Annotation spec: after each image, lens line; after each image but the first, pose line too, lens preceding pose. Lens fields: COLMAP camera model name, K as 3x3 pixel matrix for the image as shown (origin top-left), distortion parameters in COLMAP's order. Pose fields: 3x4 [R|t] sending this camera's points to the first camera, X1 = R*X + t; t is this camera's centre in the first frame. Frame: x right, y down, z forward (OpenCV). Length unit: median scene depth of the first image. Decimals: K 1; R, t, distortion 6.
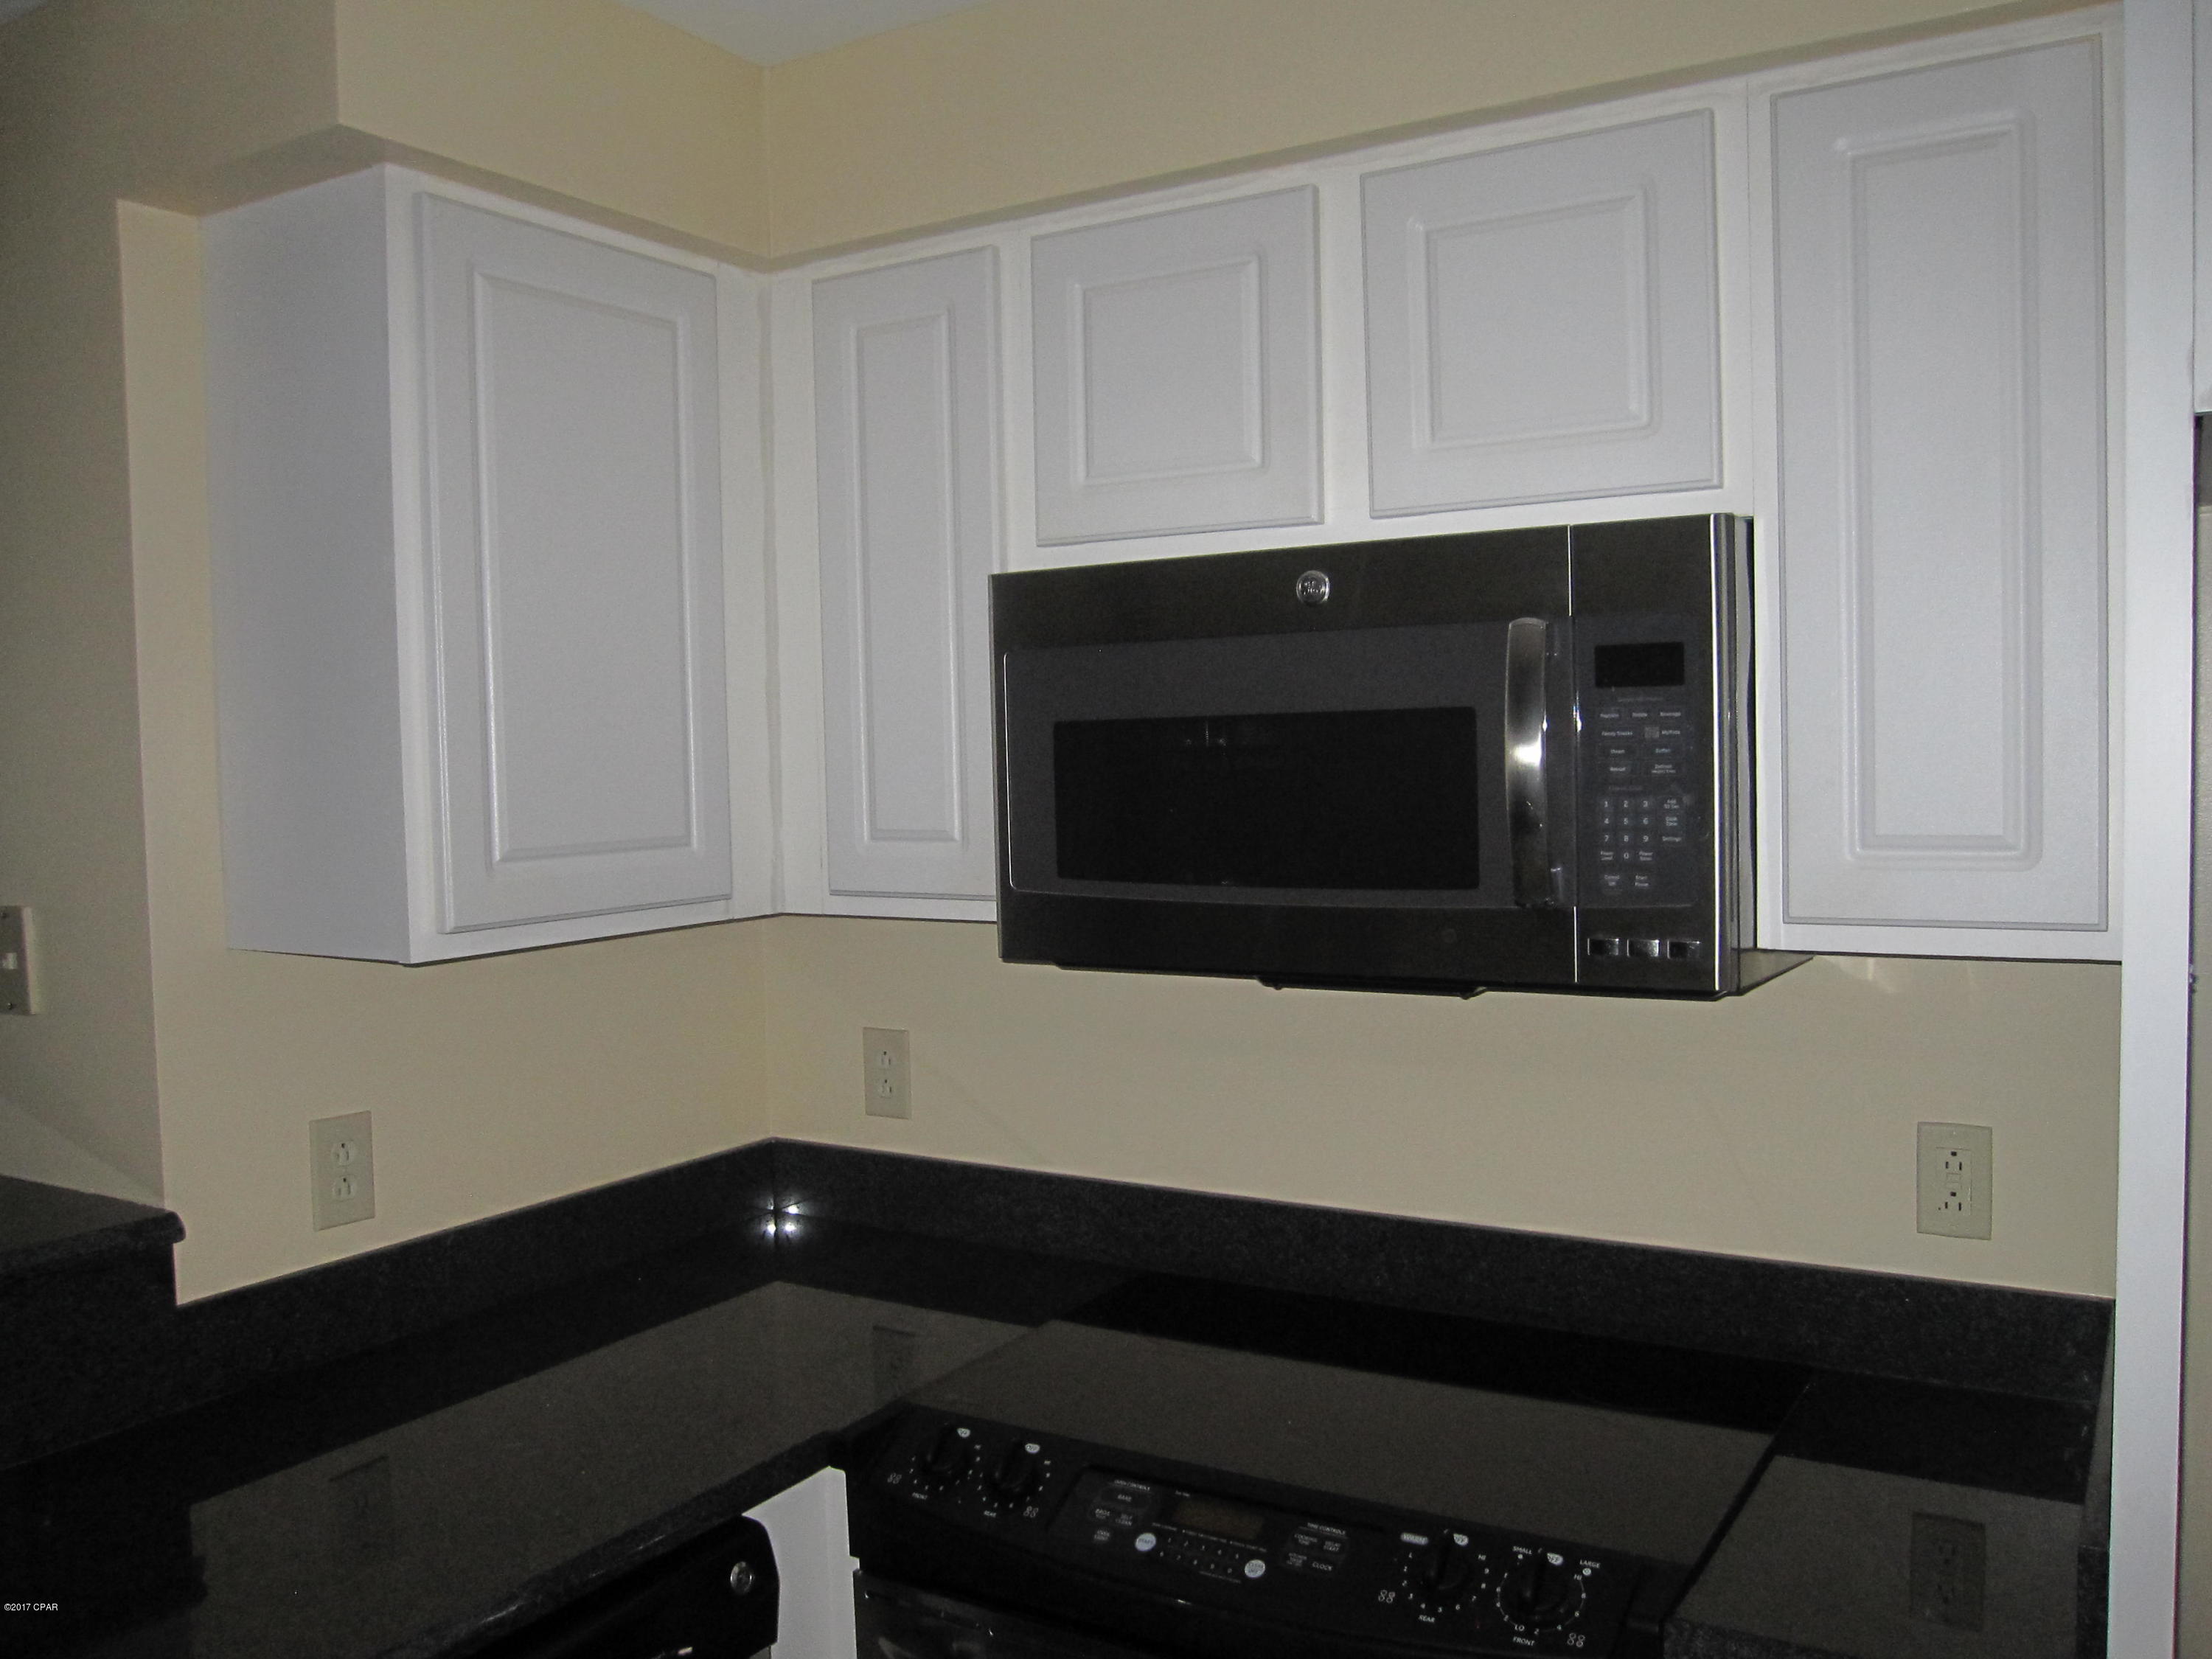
lens RADIAL K [[1811.8, 0, 1100.5], [0, 1811.8, 826.2], [0, 0, 1]] dist [-0.080178, 0.038388]
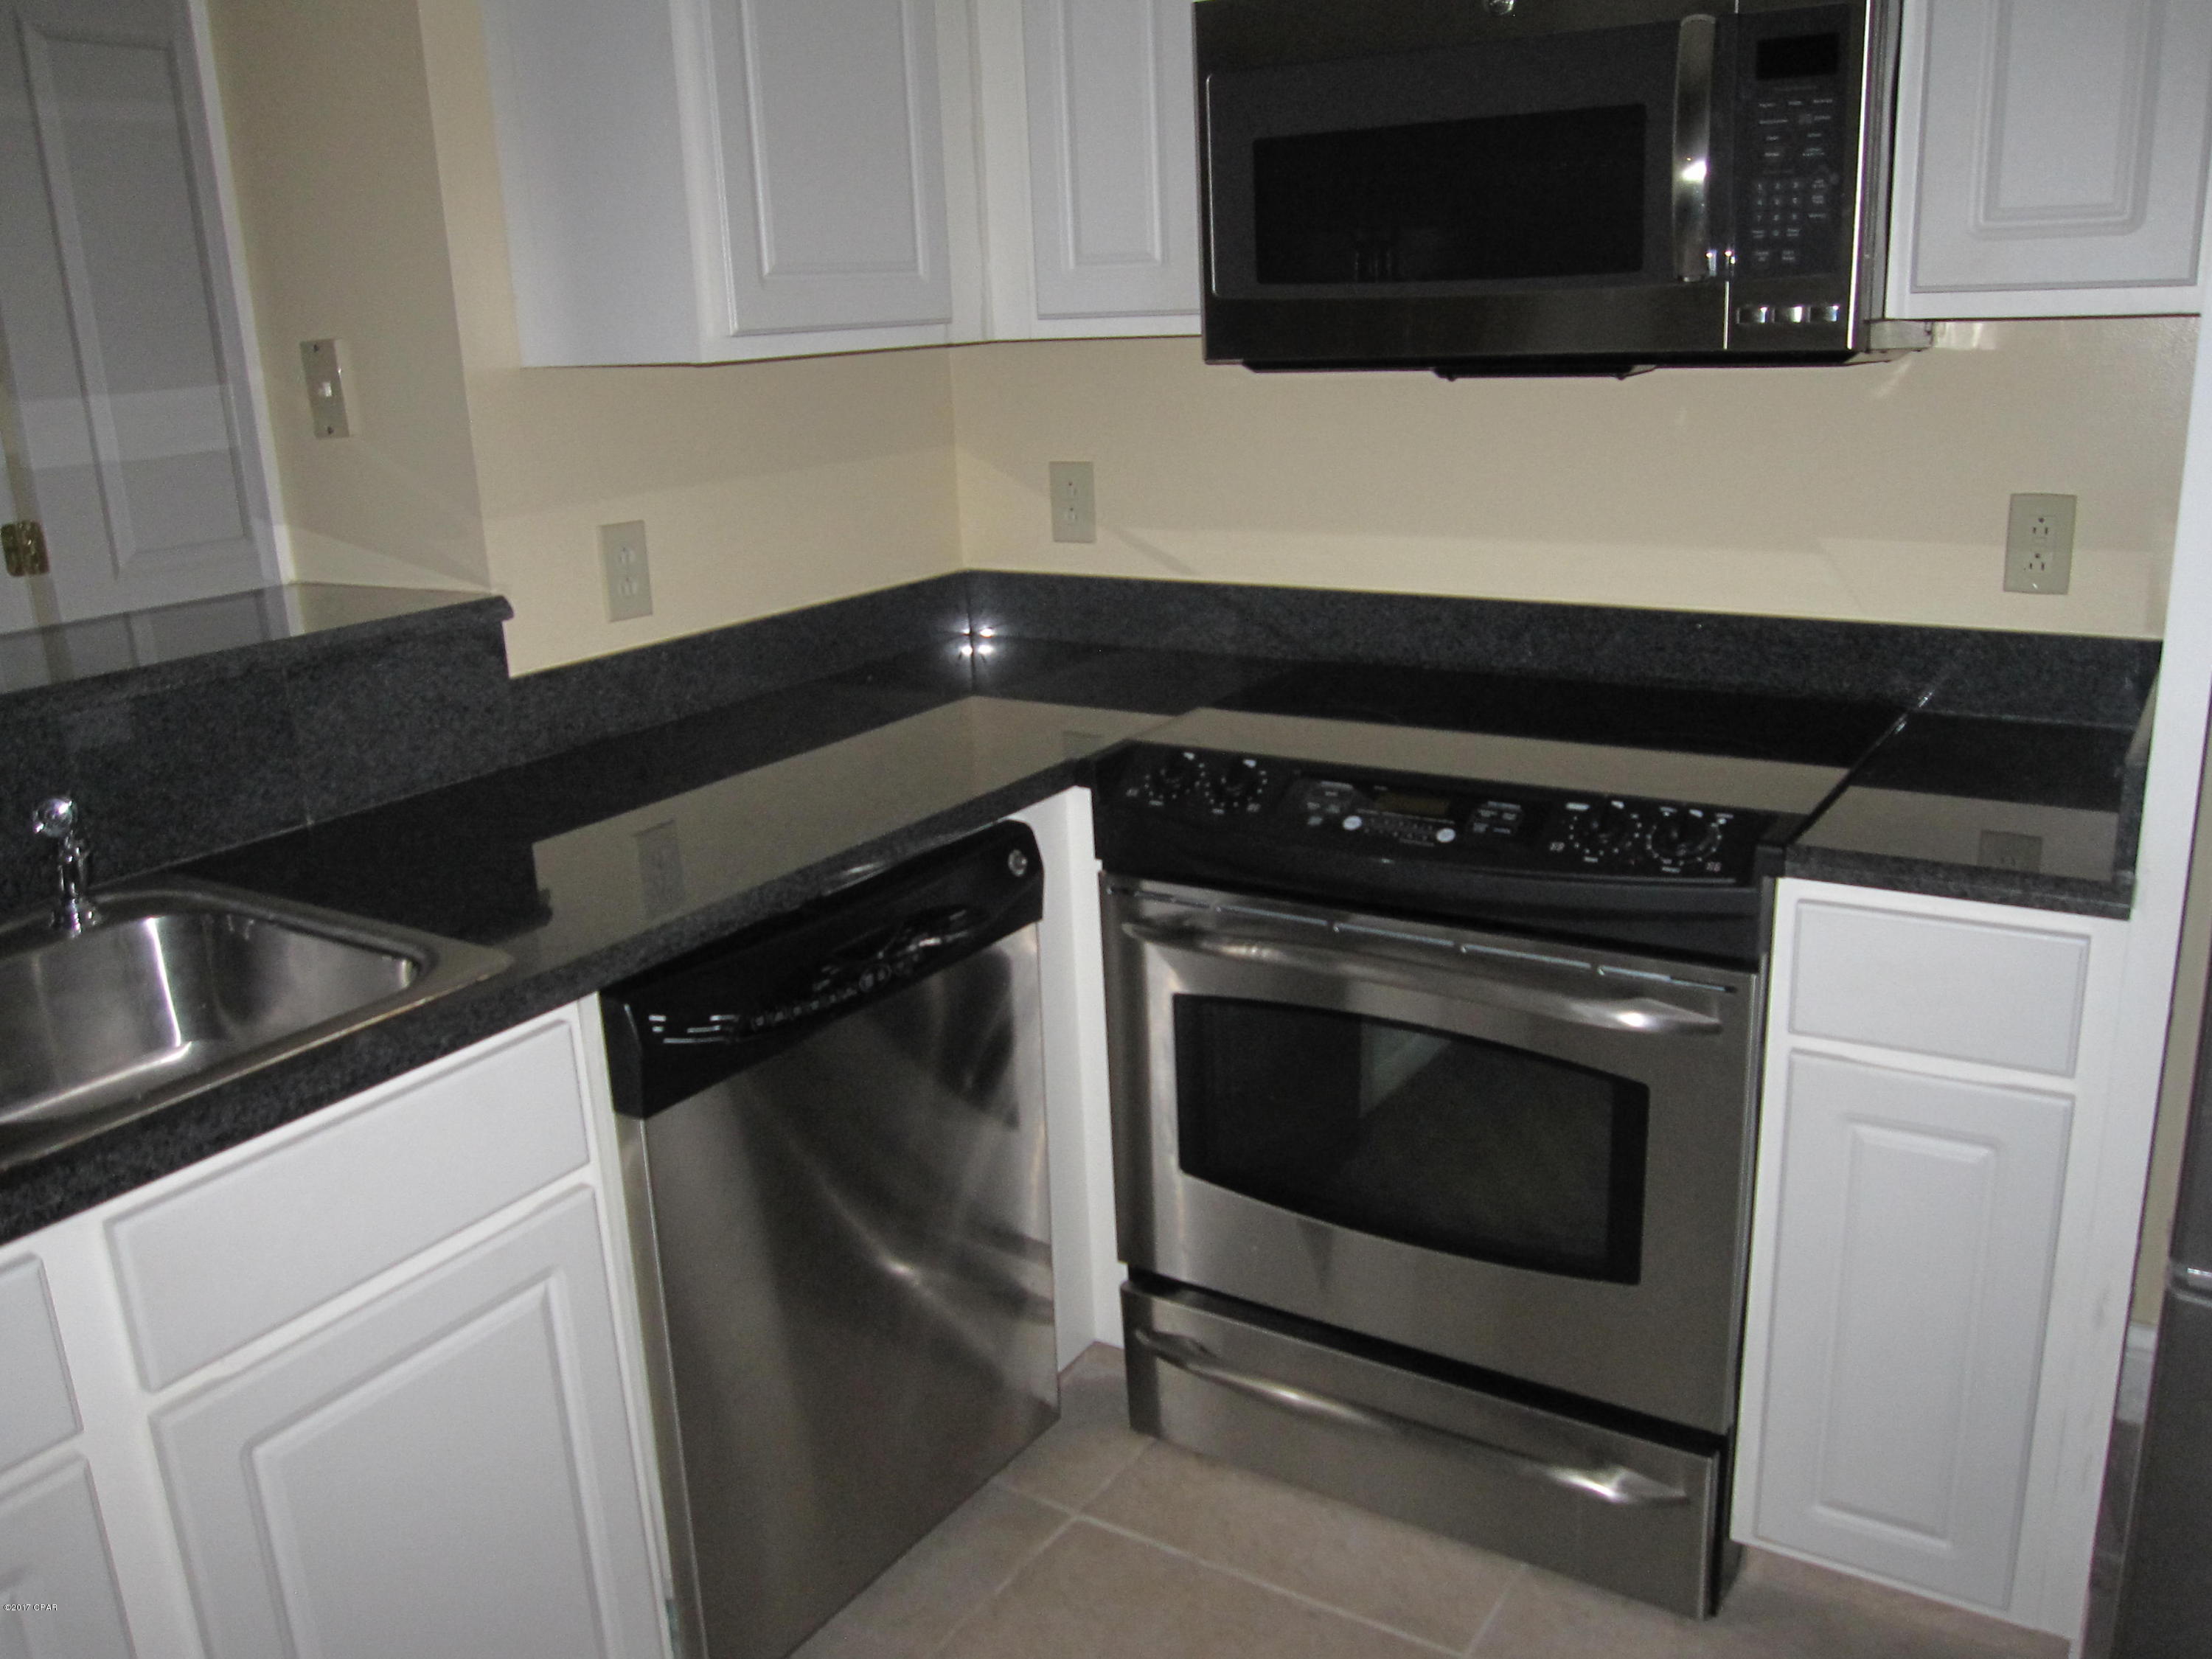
lens RADIAL K [[1811.8, 0, 1118.8], [0, 1811.8, 828.4], [0, 0, 1]] dist [-0.080178, 0.038388]
pose [[0.999568, -0.013033, -0.026326, -0.093375], [0.018965, 0.970710, 0.239506, 0.097542], [0.022434, -0.239902, 0.970538, -0.184024]]
